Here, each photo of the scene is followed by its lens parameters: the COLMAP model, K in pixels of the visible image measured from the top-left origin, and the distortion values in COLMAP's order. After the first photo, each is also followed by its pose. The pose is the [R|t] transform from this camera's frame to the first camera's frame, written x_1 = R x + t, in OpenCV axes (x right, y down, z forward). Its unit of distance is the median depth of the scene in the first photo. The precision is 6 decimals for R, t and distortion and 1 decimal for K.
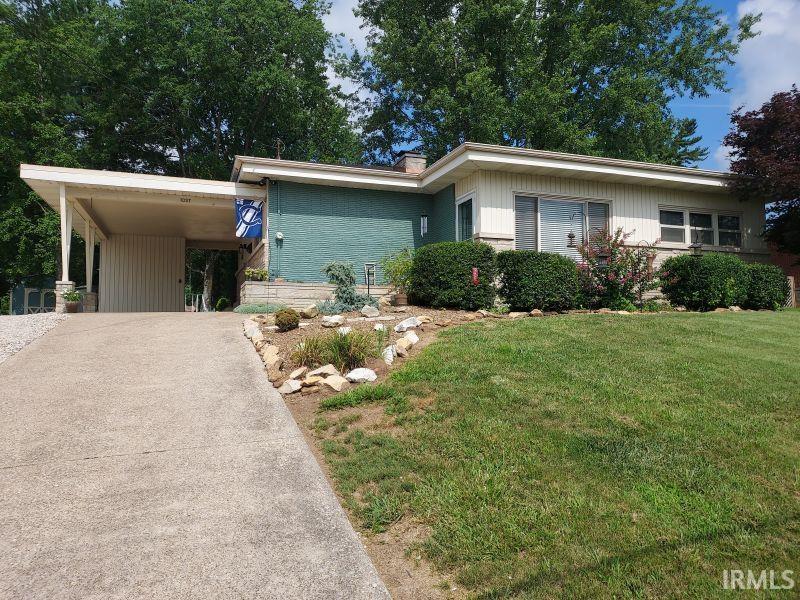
lens RADIAL K [[567.5, 0, 400.0], [0, 567.5, 300.0], [0, 0, 1]] dist [0.044353, -0.001361]
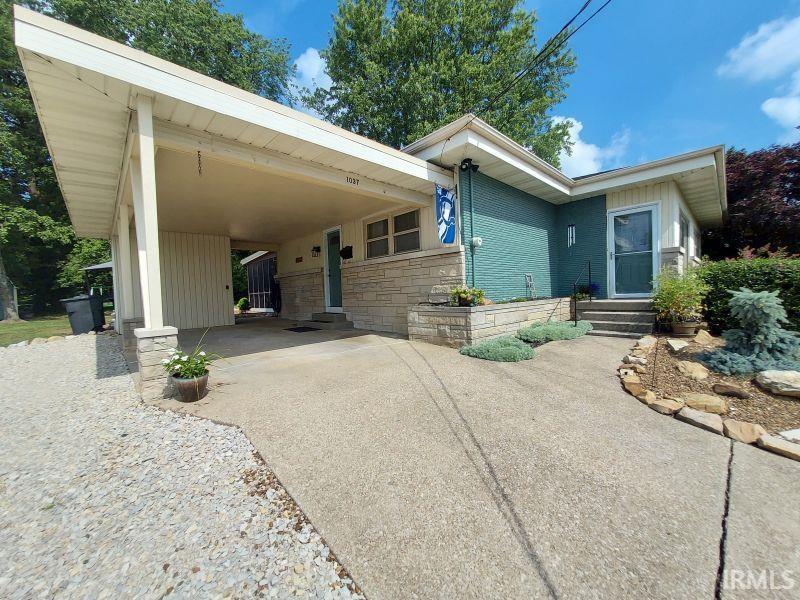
lens RADIAL K [[315.3, 0, 404.0], [0, 315.3, 298.2], [0, 0, 1]] dist [0.000119, 0.000233]
pose [[0.913954, -0.036488, 0.404174, -0.471105], [0.008809, 0.997499, 0.070133, -0.068381], [-0.405722, -0.060537, 0.911990, 0.653279]]
